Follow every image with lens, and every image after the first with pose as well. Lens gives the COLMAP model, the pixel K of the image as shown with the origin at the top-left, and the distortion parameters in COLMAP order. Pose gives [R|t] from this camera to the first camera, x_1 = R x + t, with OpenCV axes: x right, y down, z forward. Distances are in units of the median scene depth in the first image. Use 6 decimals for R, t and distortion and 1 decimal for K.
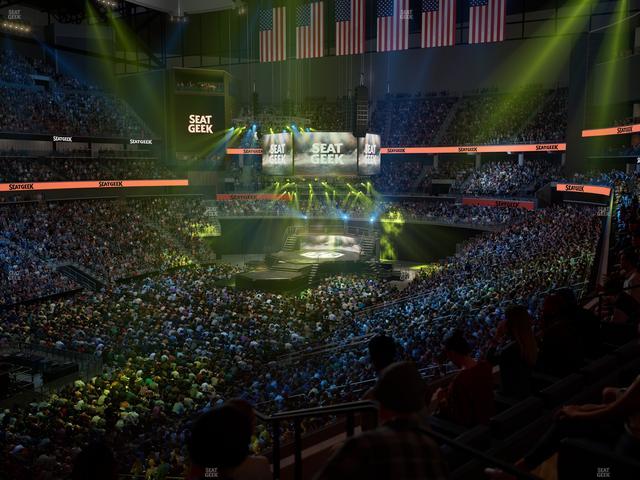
lens RADIAL K [[599.6, 0, 320.1], [0, 599.6, 240.3], [0, 0, 1]] dist [0.001229, 0.000000]
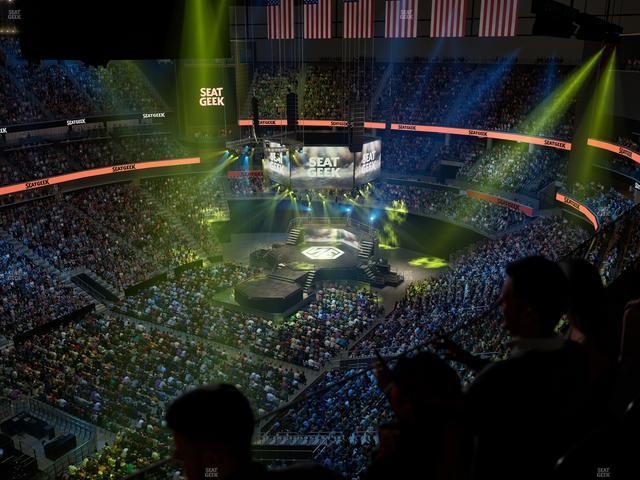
lens RADIAL K [[599.6, 0, 319.8], [0, 599.6, 240.1], [0, 0, 1]] dist [0.001229, 0.000000]
pose [[0.997657, 0.020545, -0.065258, 0.064990], [-0.008319, 0.983198, 0.182351, -0.183298], [0.067908, -0.181381, 0.981065, -0.015795]]
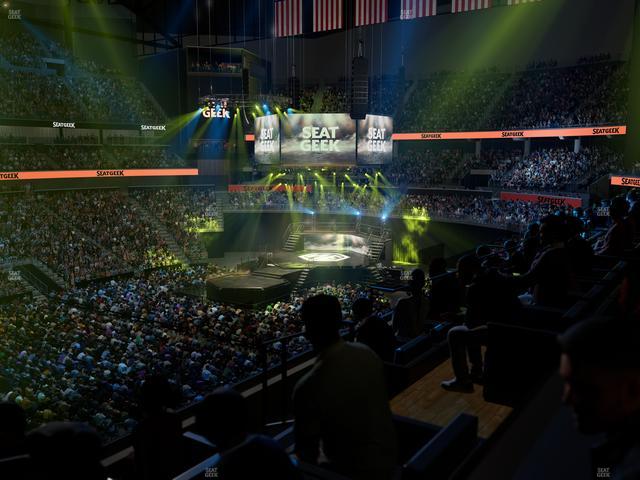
lens RADIAL K [[599.6, 0, 319.5], [0, 599.6, 239.4], [0, 0, 1]] dist [0.001229, 0.000000]
pose [[0.989464, 0.020403, -0.143332, 0.118676], [-0.017736, 0.999645, 0.019859, -0.017863], [0.143686, -0.017108, 0.989475, 0.143549]]
